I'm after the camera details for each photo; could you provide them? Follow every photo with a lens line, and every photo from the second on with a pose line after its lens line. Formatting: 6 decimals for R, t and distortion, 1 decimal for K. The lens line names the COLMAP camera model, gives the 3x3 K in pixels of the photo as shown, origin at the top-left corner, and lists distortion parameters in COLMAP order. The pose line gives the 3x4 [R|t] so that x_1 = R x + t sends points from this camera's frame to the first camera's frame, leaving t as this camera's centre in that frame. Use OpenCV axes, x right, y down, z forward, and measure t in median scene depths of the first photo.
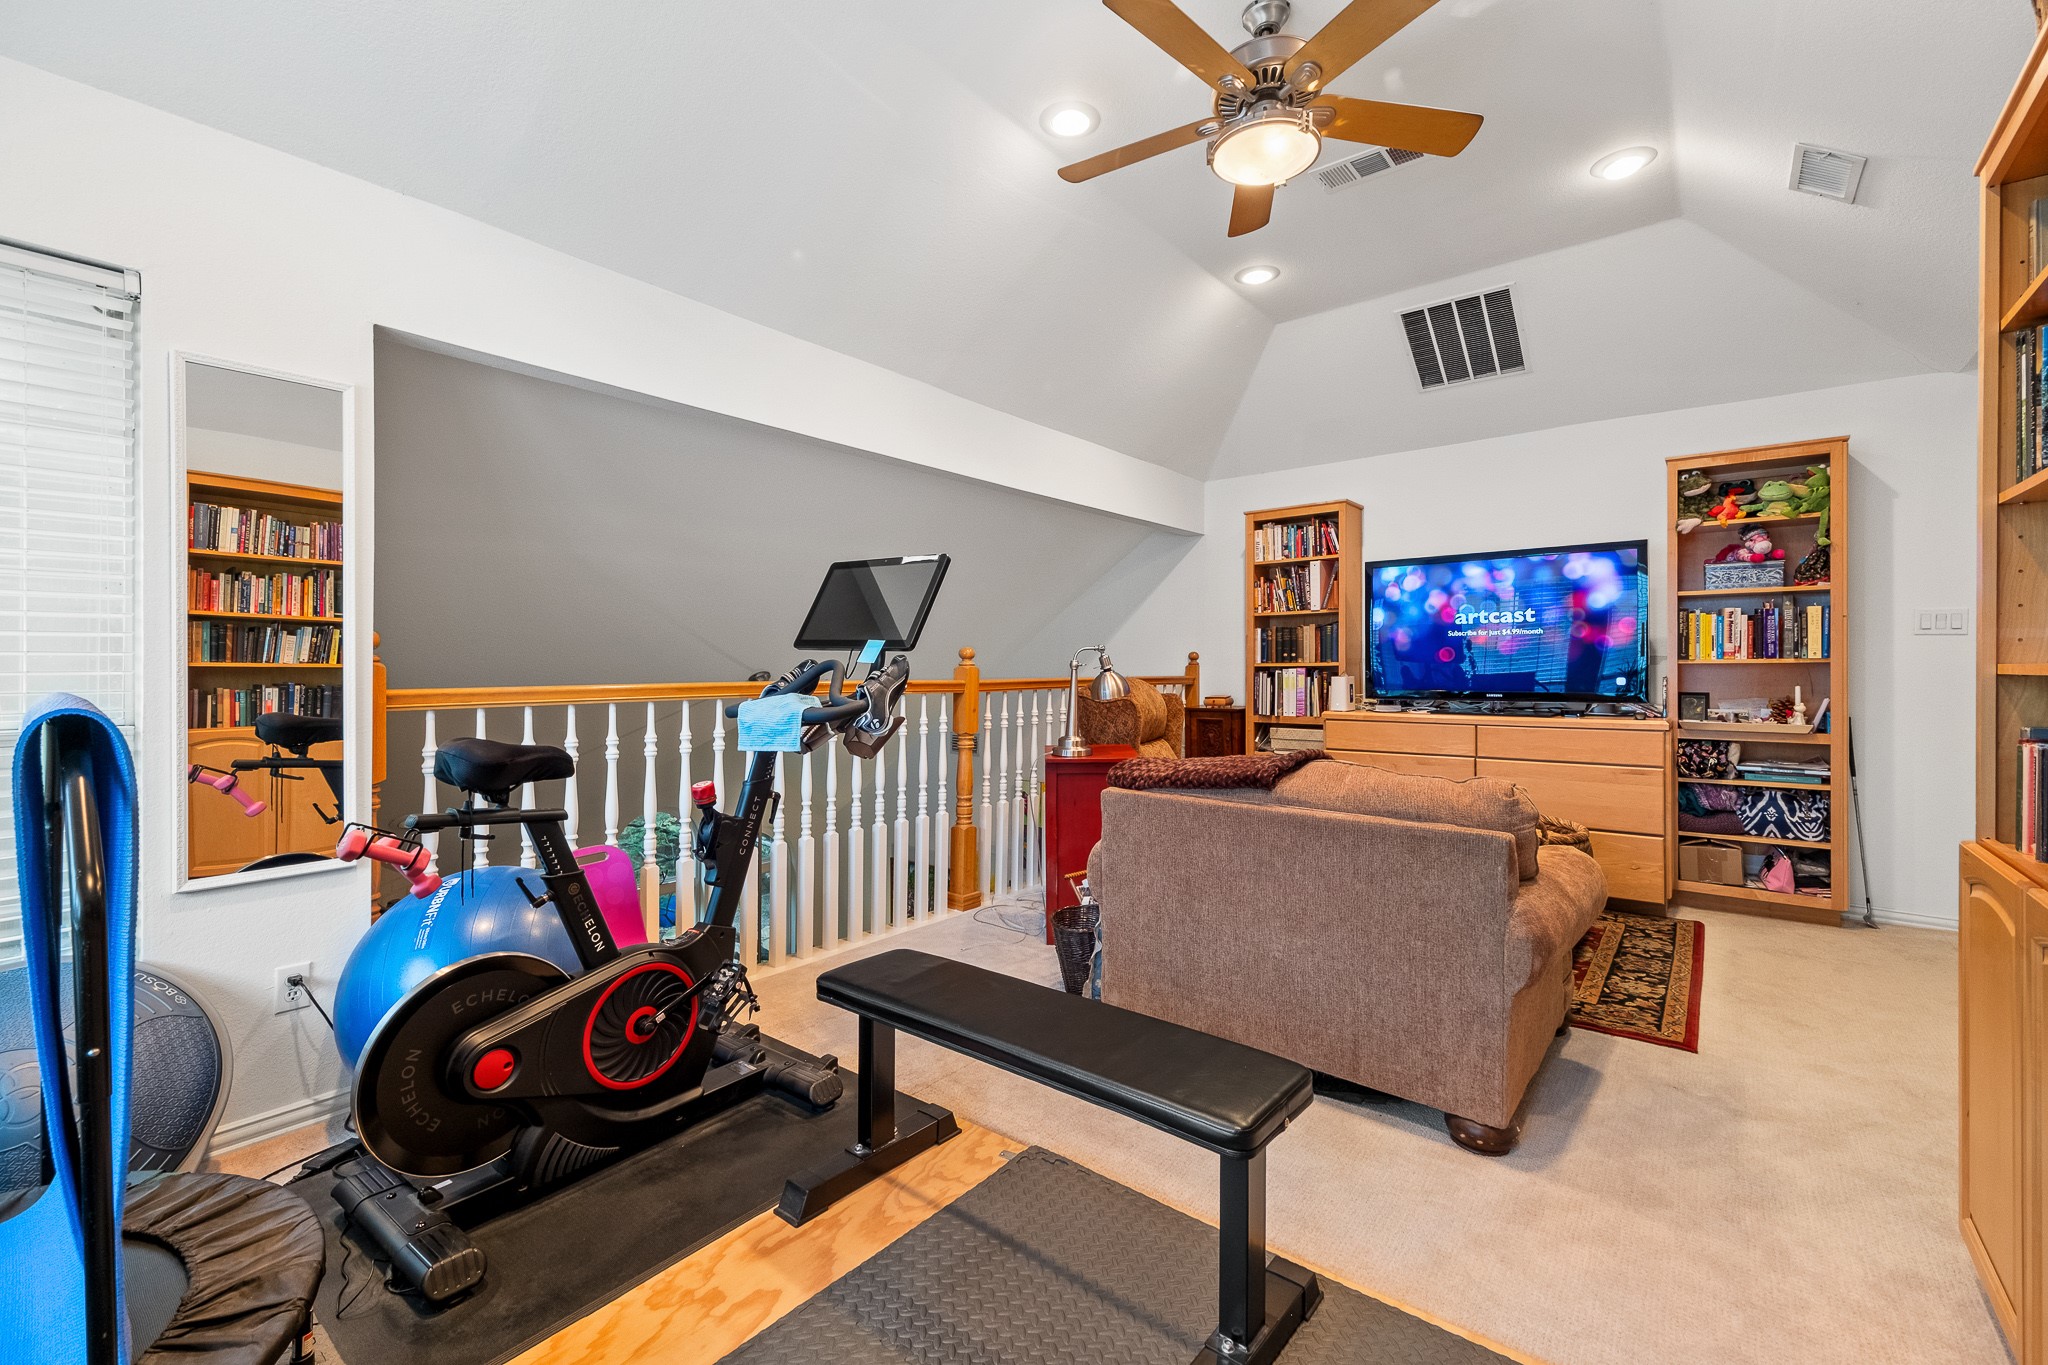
lens RADIAL K [[860.1, 0, 1024.0], [0, 860.1, 682.5], [0, 0, 1]] dist [-0.000038, -0.000011]
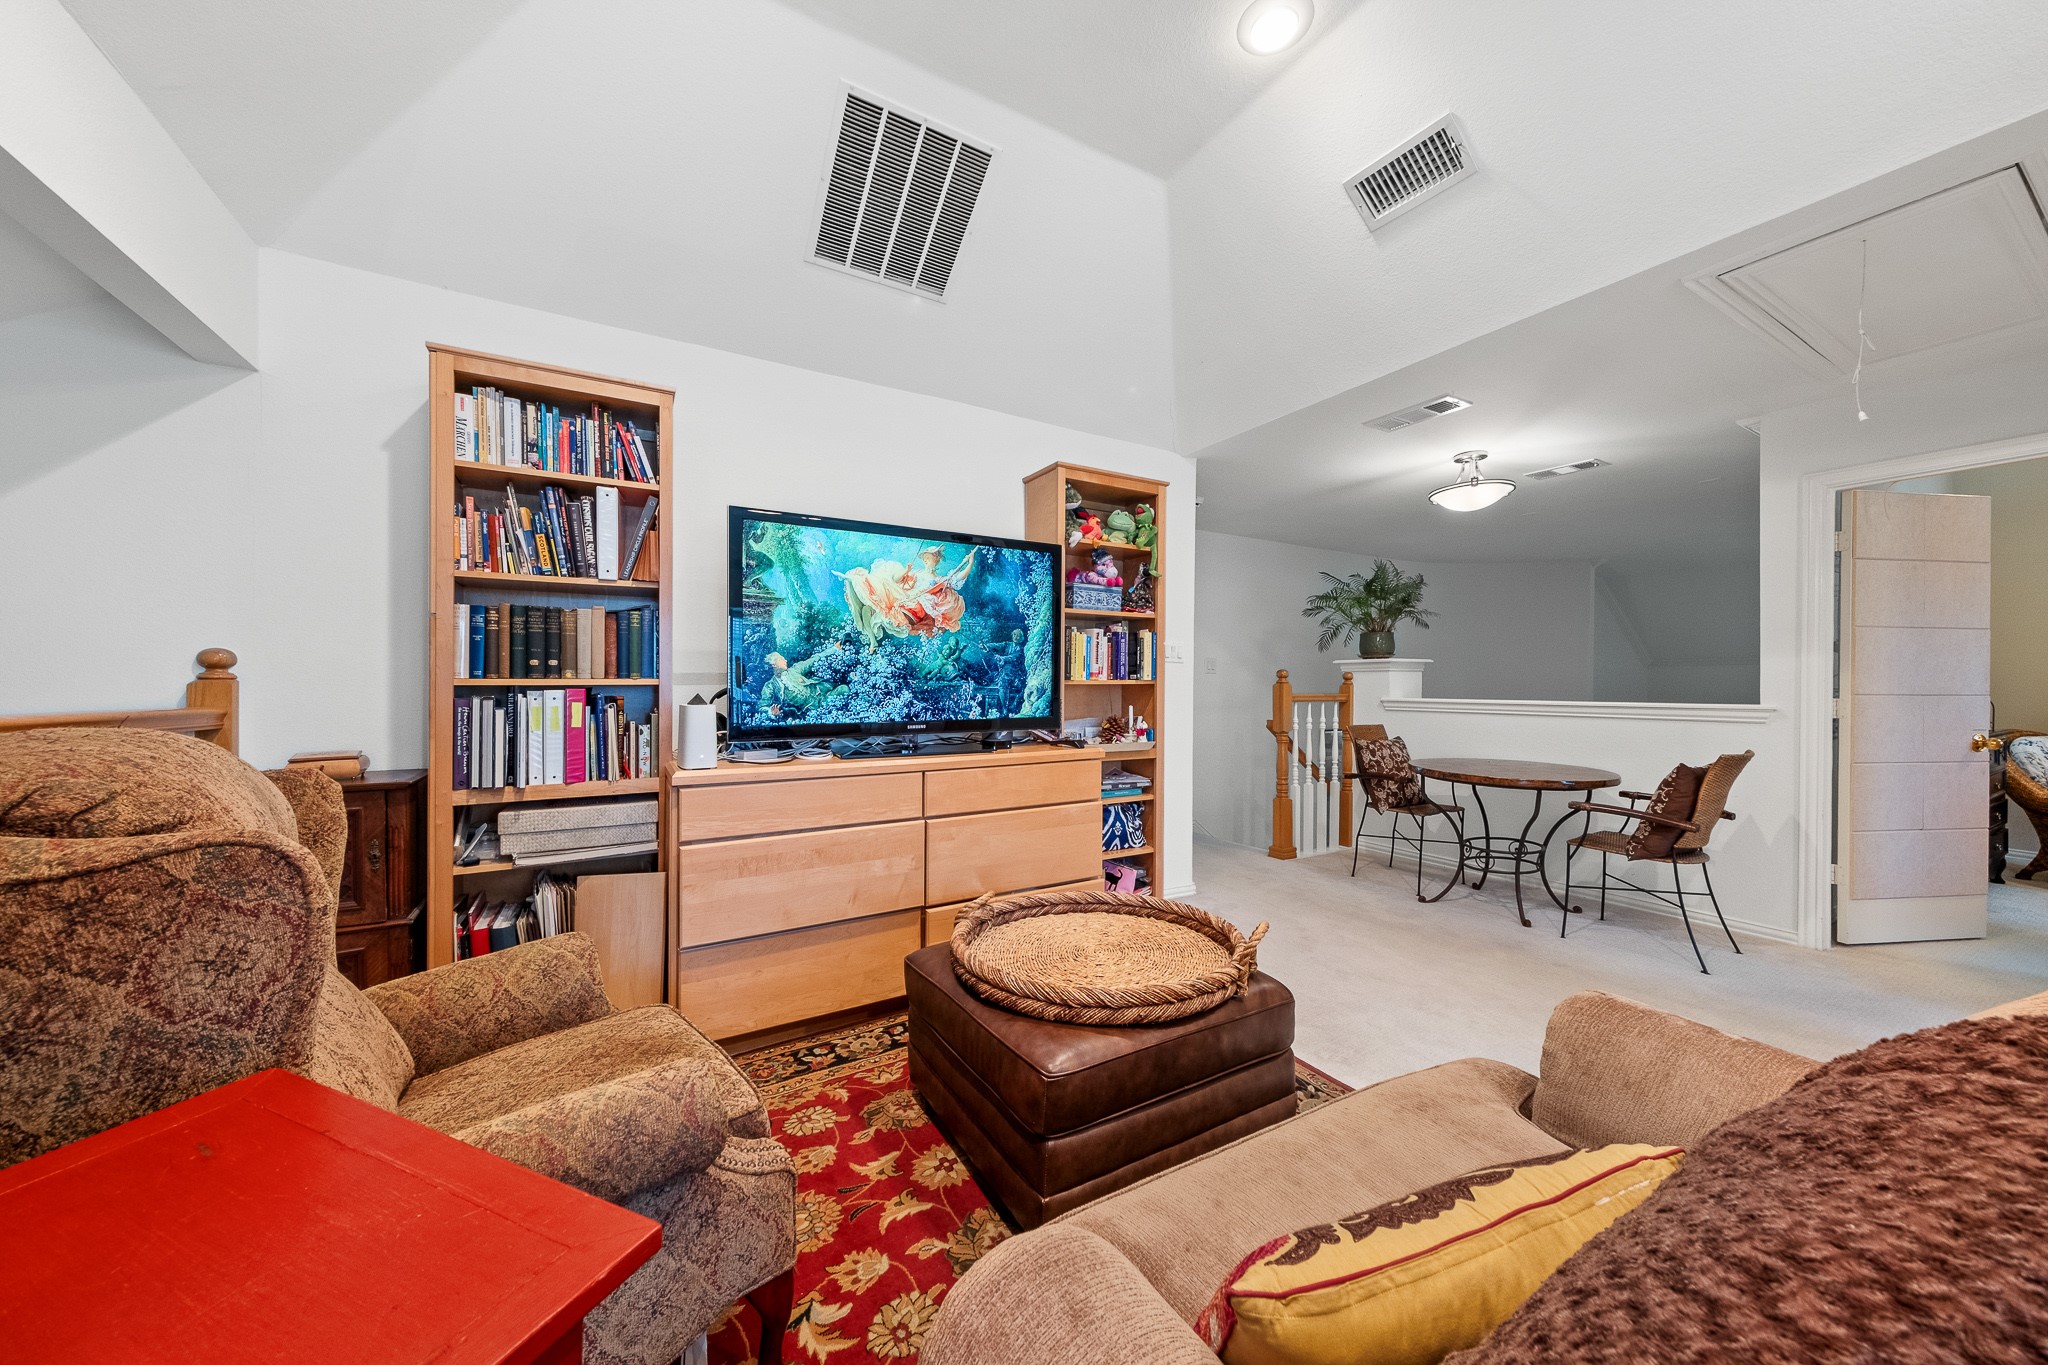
lens RADIAL K [[705.7, 0, 1027.8], [0, 705.7, 688.4], [0, 0, 1]] dist [0.001226, 0.000095]
pose [[0.350584, -0.000847, 0.936531, 0.022895], [0.014422, 0.999886, -0.004494, -0.012238], [-0.936420, 0.015082, 0.350556, 0.652837]]
